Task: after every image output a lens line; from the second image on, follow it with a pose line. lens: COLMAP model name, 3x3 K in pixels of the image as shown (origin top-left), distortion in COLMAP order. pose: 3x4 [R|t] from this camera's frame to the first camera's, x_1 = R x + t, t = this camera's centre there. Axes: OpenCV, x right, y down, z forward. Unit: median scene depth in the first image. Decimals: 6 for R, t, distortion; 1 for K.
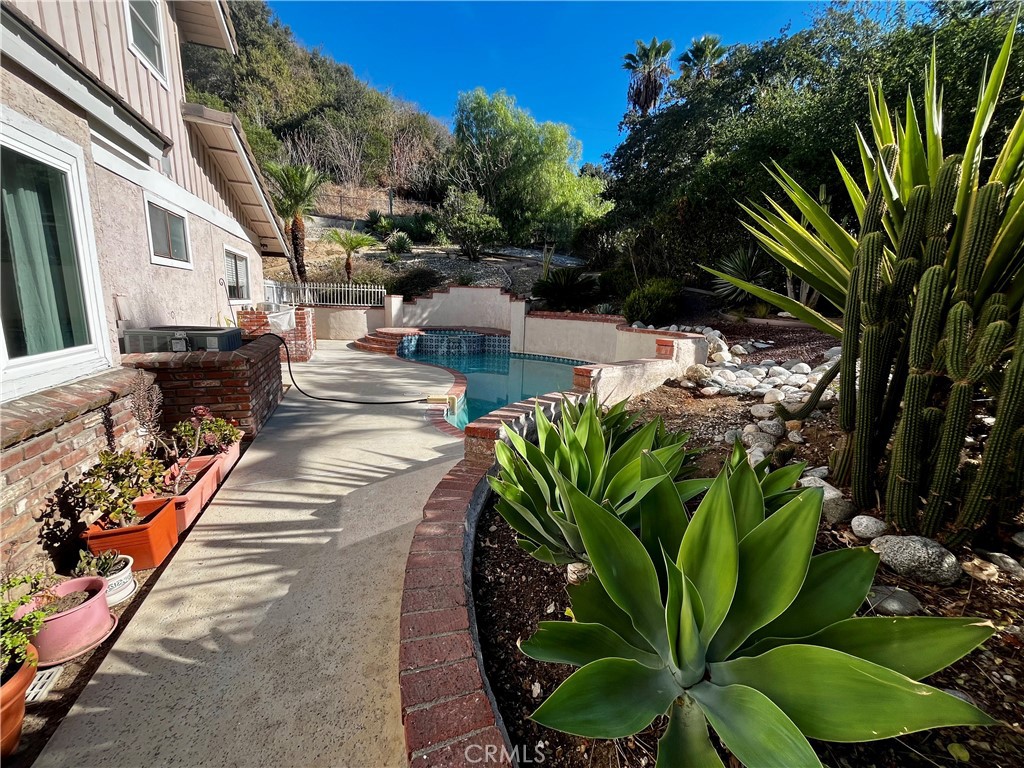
lens RADIAL K [[414.7, 0, 512.0], [0, 414.7, 384.0], [0, 0, 1]] dist [-0.001027, -0.000242]
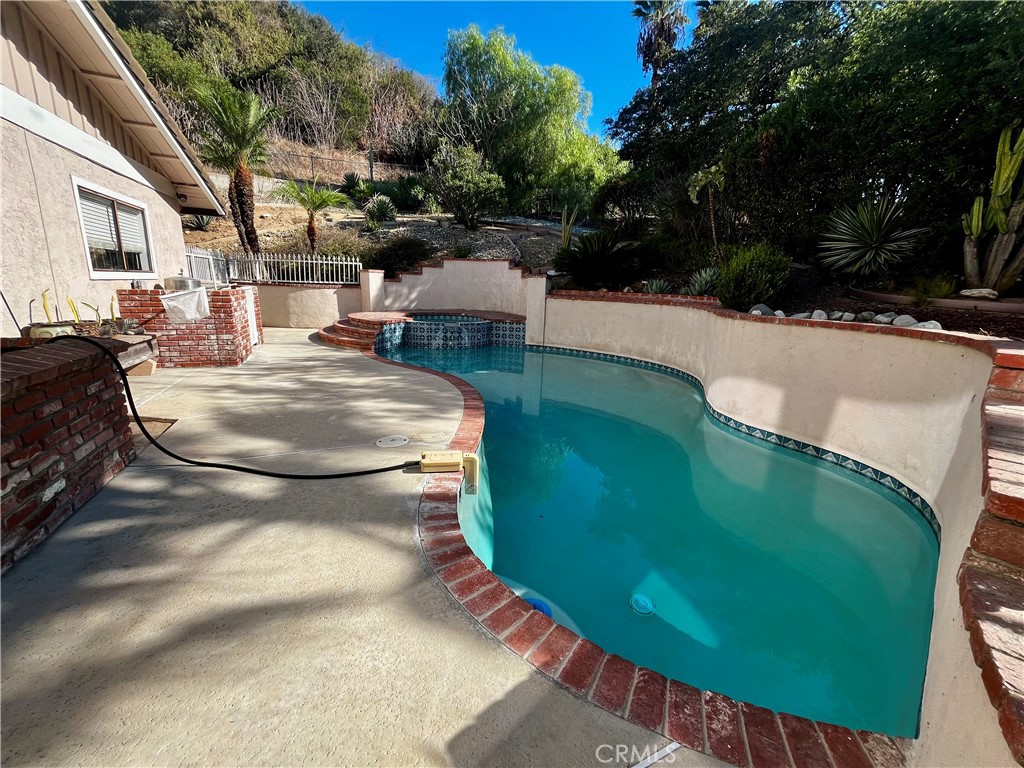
lens RADIAL K [[414.7, 0, 512.0], [0, 414.7, 384.0], [0, 0, 1]] dist [-0.001027, -0.000242]
pose [[0.999664, -0.007676, 0.024742, -0.033631], [0.006559, 0.998969, 0.044915, -0.025931], [-0.025061, -0.044737, 0.998684, 0.159240]]
